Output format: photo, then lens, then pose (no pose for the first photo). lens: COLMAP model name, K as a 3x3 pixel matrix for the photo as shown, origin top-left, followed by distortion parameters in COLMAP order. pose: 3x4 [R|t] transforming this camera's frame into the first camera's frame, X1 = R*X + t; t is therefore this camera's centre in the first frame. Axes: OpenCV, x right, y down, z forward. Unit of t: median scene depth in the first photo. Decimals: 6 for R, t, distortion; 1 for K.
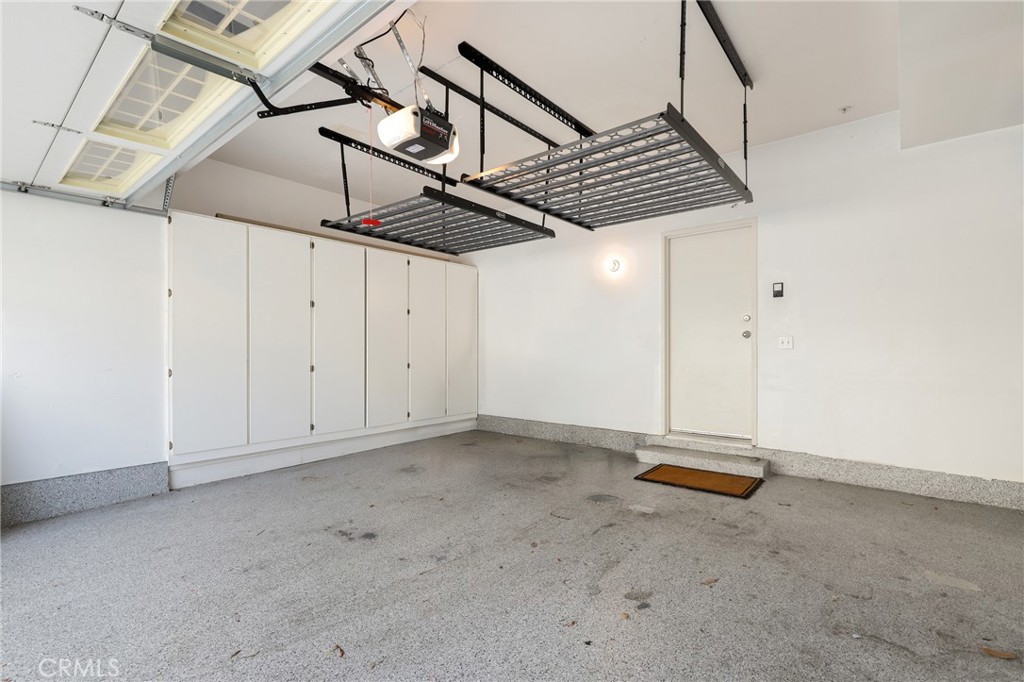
lens RADIAL K [[467.2, 0, 519.8], [0, 467.2, 344.8], [0, 0, 1]] dist [0.000752, -0.000541]
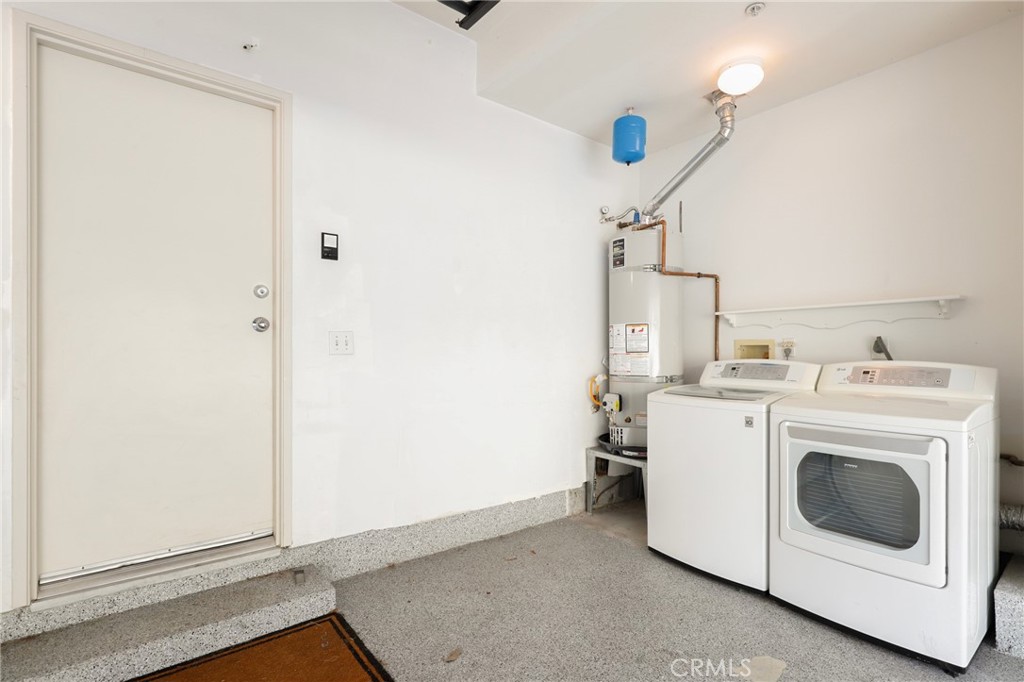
lens RADIAL K [[491.8, 0, 513.2], [0, 491.8, 353.4], [0, 0, 1]] dist [-0.001161, -0.000071]
pose [[0.211011, 0.003607, 0.977477, 0.038715], [-0.012521, 0.999921, -0.000987, 0.005678], [-0.977404, -0.012030, 0.211039, 0.680852]]
